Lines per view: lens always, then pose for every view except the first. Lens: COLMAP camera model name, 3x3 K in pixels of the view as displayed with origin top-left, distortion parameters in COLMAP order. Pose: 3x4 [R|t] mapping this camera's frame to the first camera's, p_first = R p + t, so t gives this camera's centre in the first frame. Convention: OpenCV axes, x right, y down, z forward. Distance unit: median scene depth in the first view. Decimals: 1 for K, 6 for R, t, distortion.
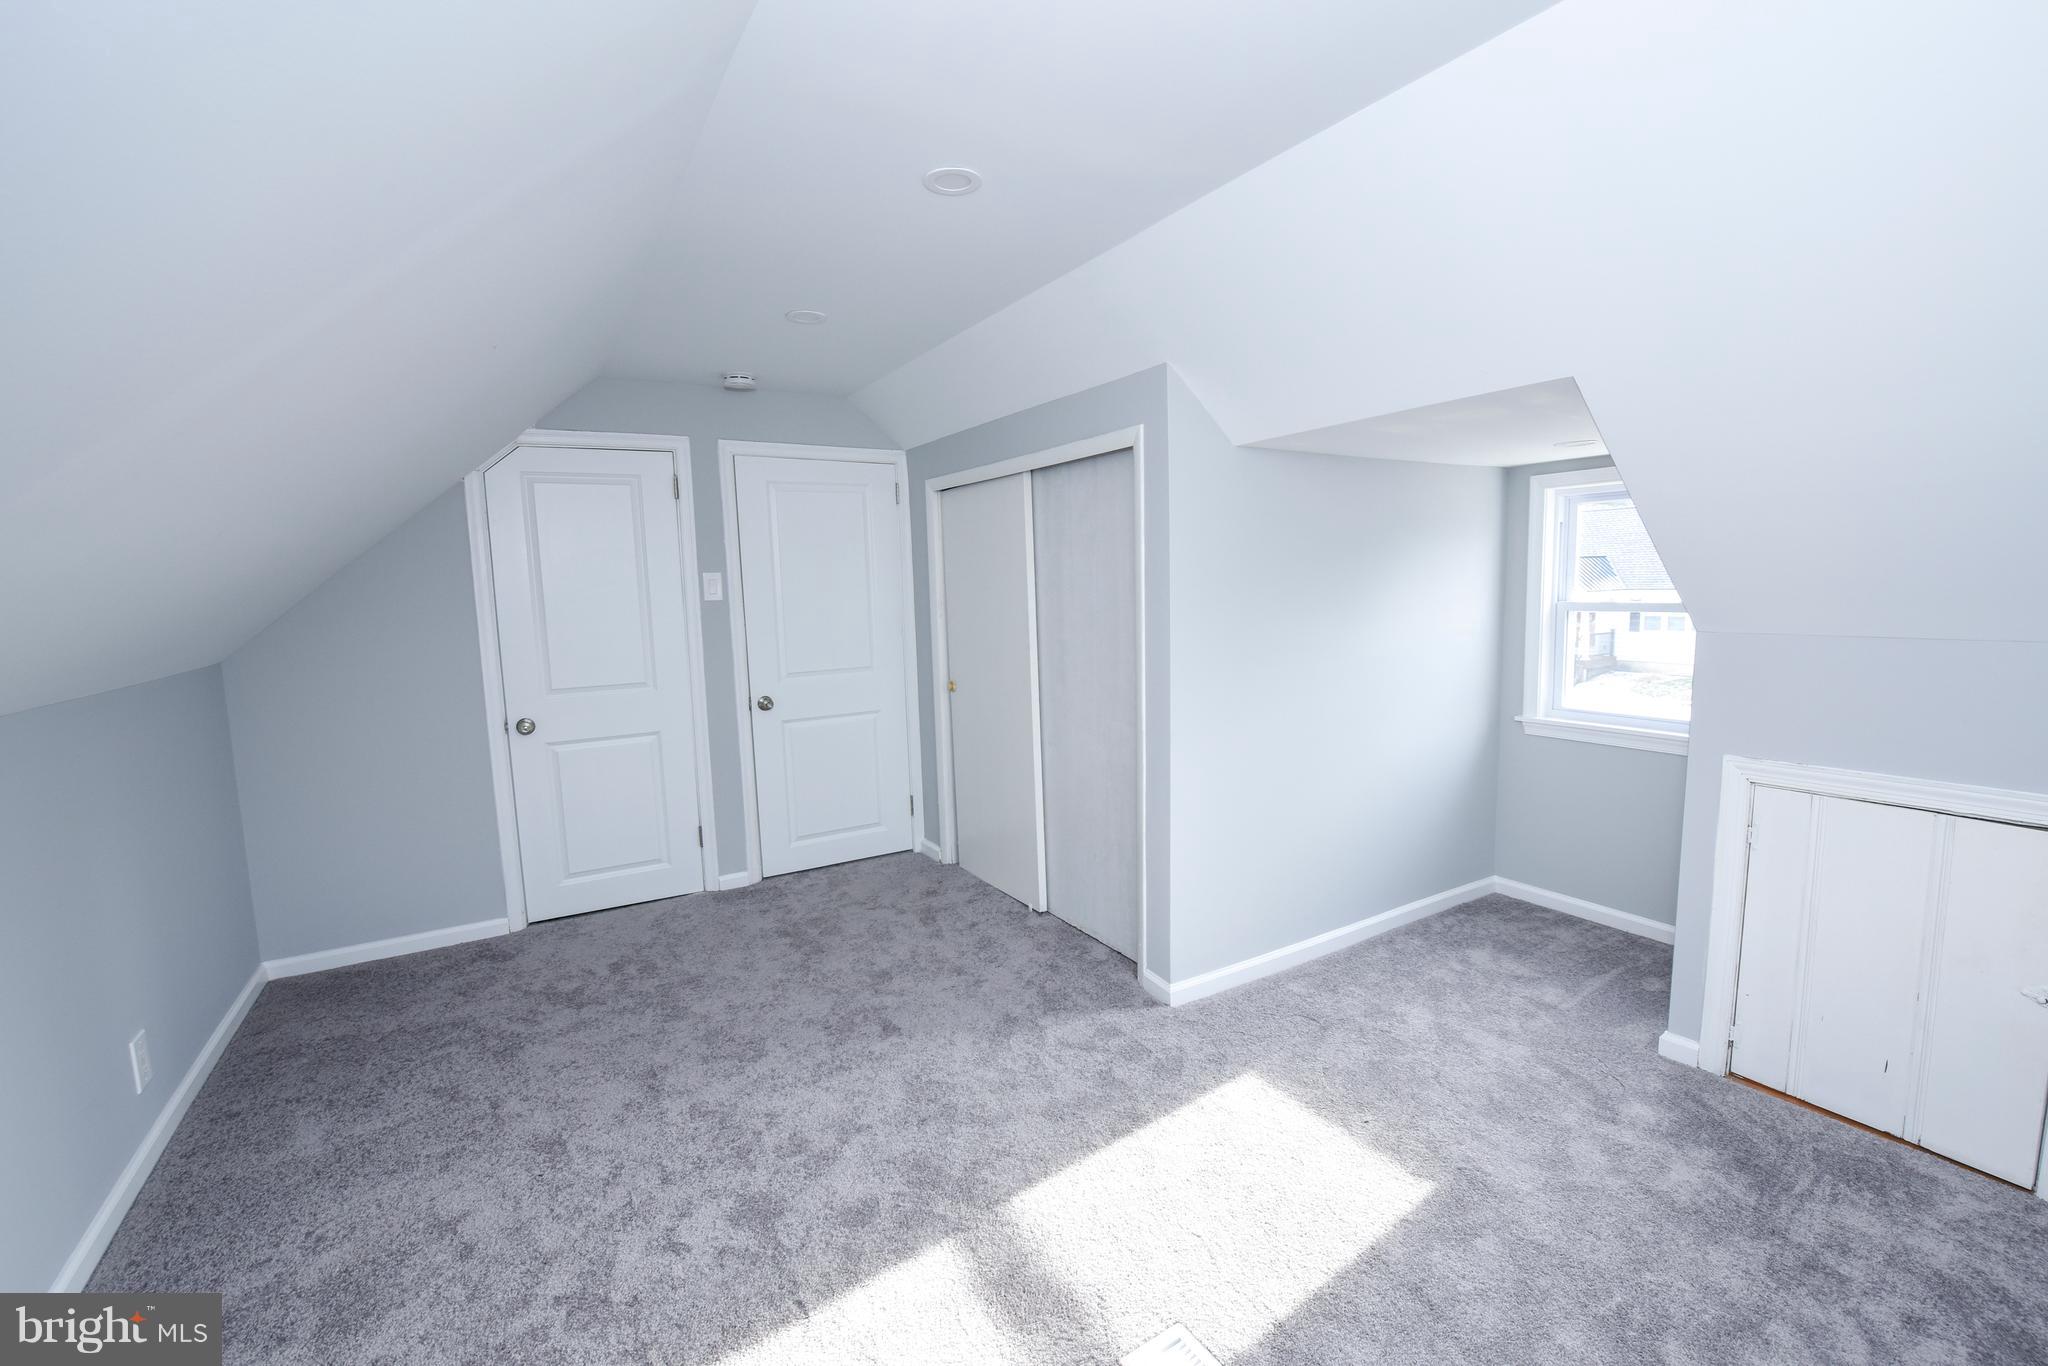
lens RADIAL K [[860.9, 0, 1023.4], [0, 860.9, 707.5], [0, 0, 1]] dist [-0.012547, -0.000040]
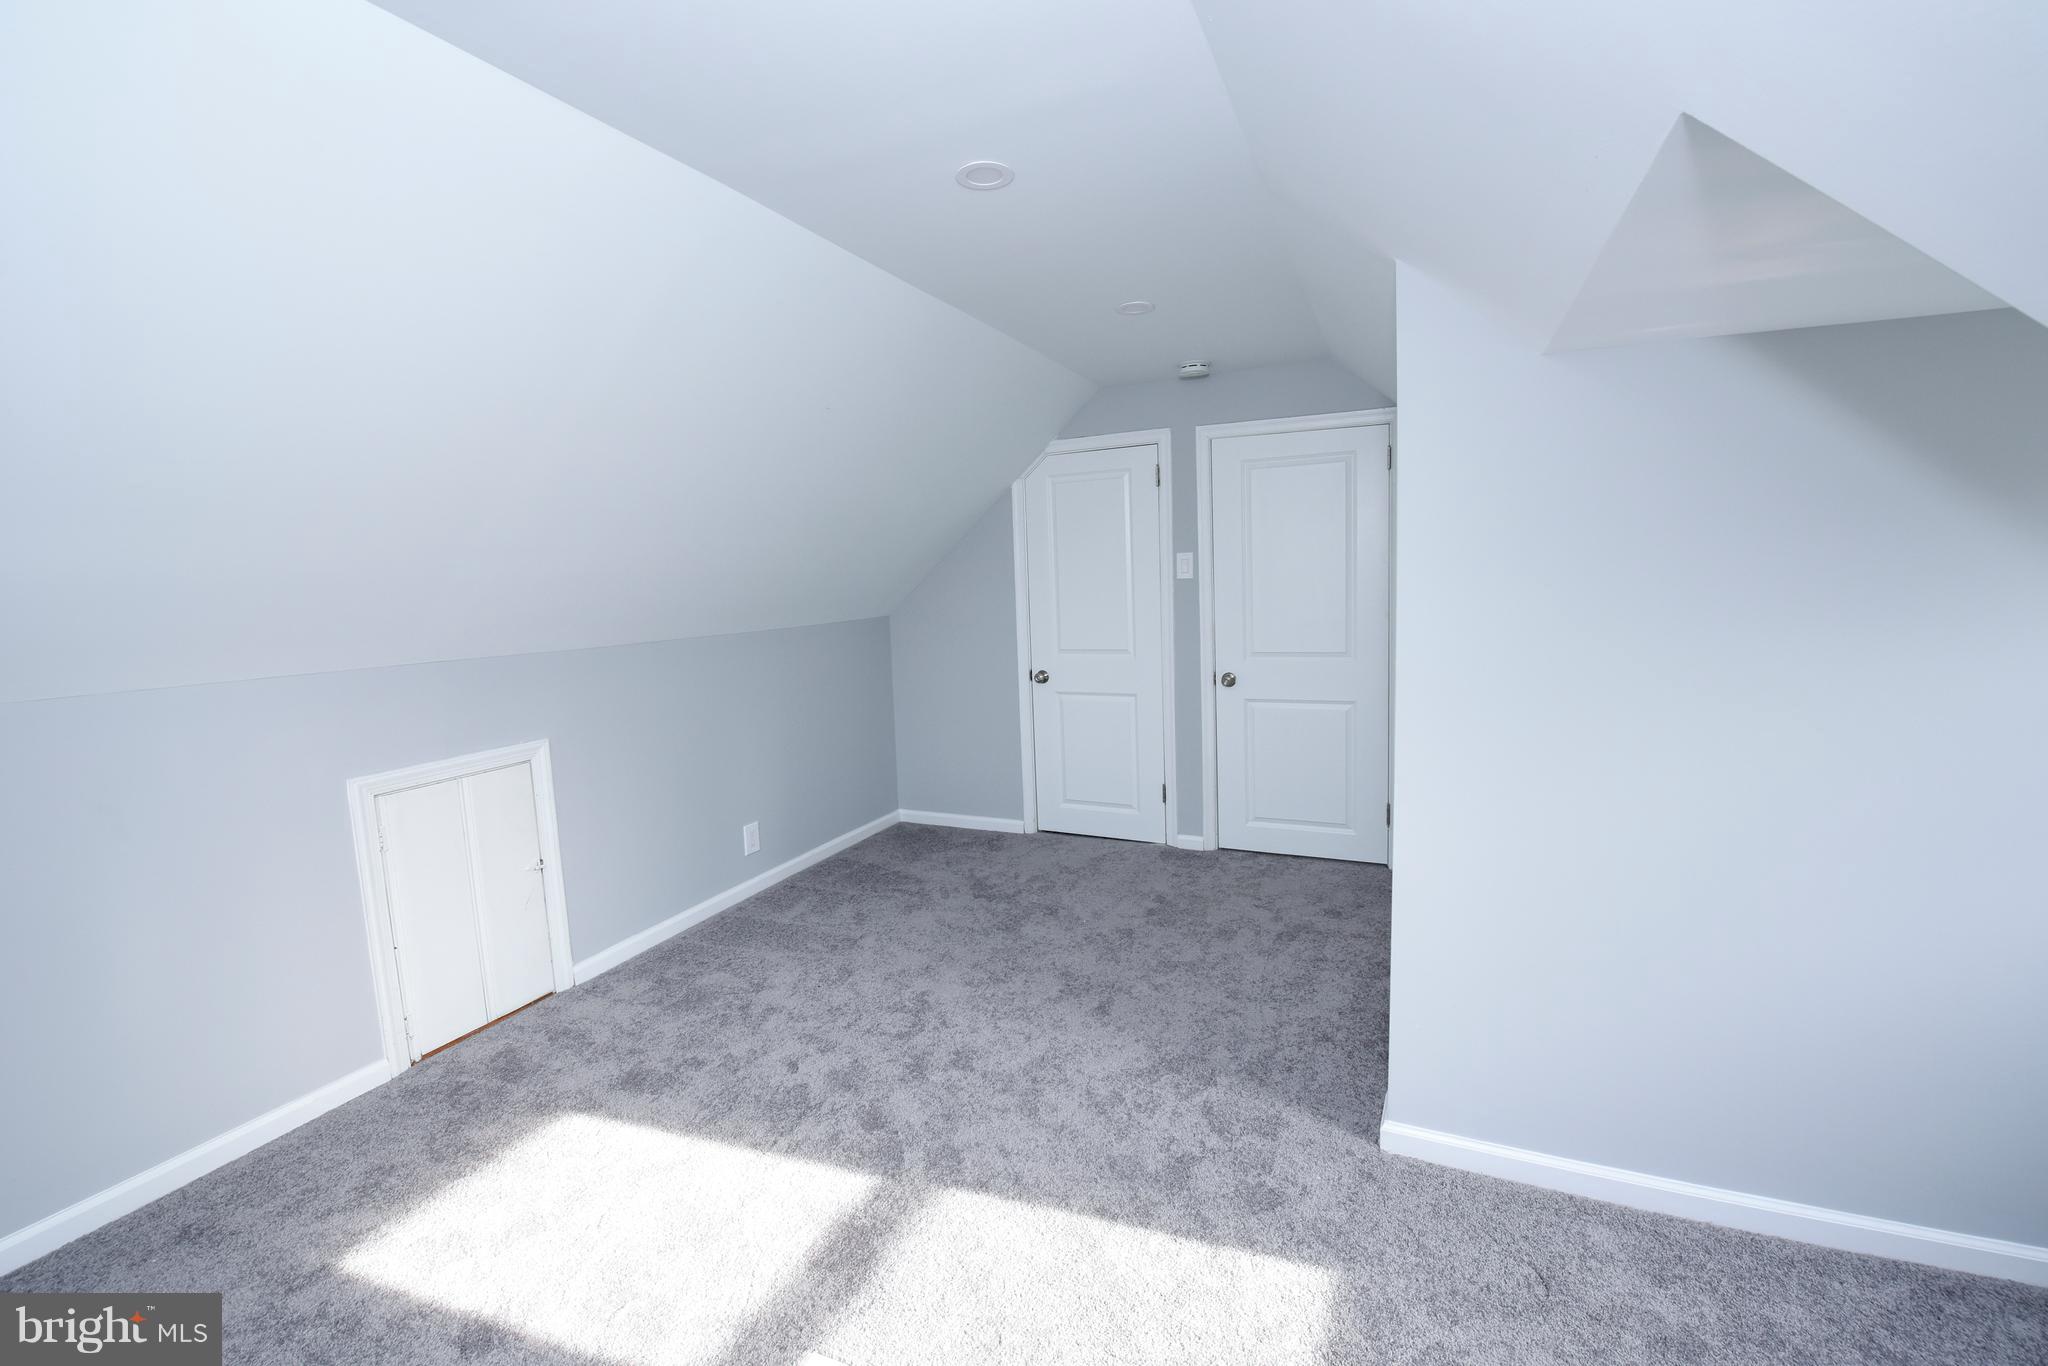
lens RADIAL K [[849.3, 0, 1048.7], [0, 849.3, 680.5], [0, 0, 1]] dist [-0.001432, -0.009845]
pose [[0.581440, 0.109380, -0.806203, 0.460880], [-0.098818, 0.993080, 0.063466, -0.055378], [0.807566, 0.042766, 0.588225, 0.278749]]
